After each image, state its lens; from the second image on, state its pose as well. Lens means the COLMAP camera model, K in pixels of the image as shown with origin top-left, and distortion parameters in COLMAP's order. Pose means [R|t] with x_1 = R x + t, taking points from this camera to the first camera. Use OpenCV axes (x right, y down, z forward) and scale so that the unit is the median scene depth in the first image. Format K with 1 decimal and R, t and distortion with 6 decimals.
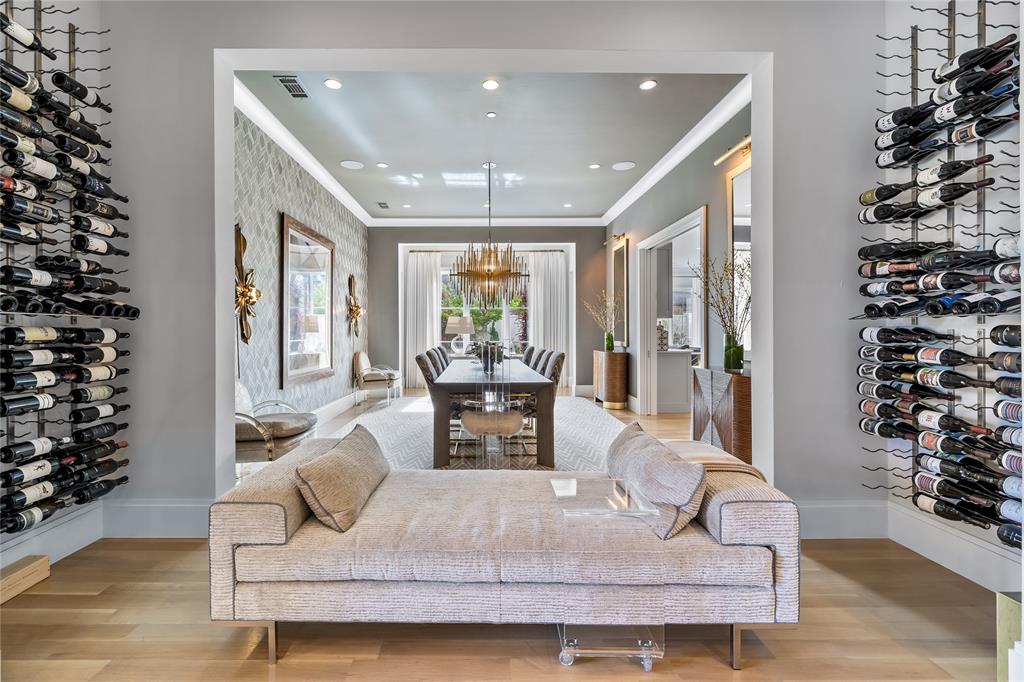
lens RADIAL K [[452.4, 0, 487.4], [0, 452.4, 336.3], [0, 0, 1]] dist [0.000500, -0.000045]
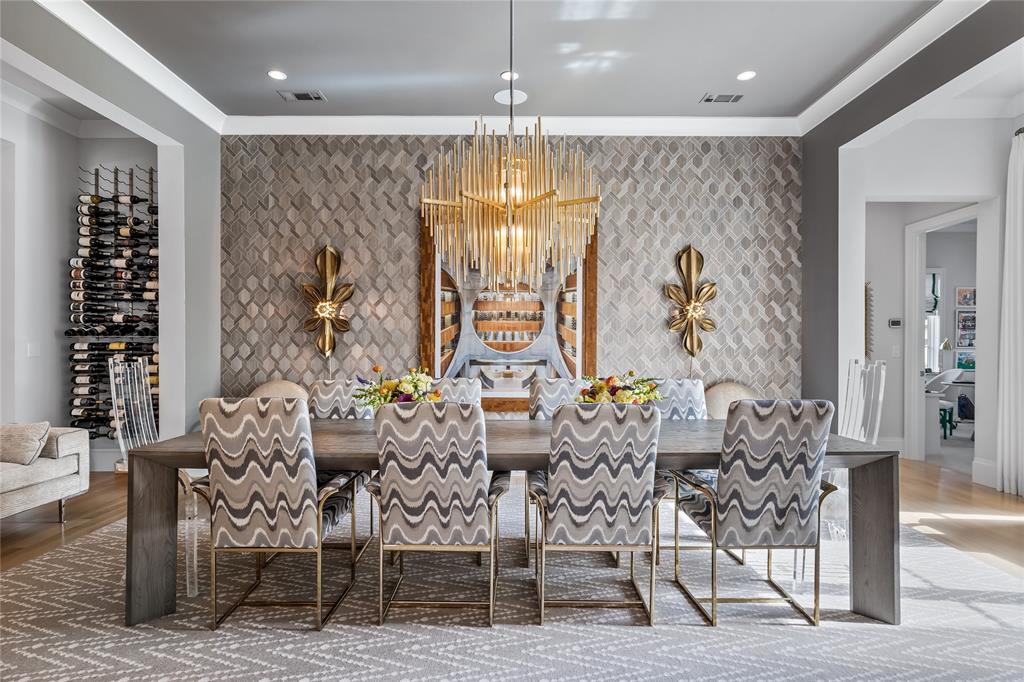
lens RADIAL K [[537.6, 0, 511.7], [0, 537.6, 345.4], [0, 0, 1]] dist [-0.001915, -0.000301]
pose [[-0.015741, 0.003677, -0.999869, 0.470809], [-0.007381, 0.999966, 0.003794, -0.011662], [0.999849, 0.007440, -0.015713, 0.943770]]
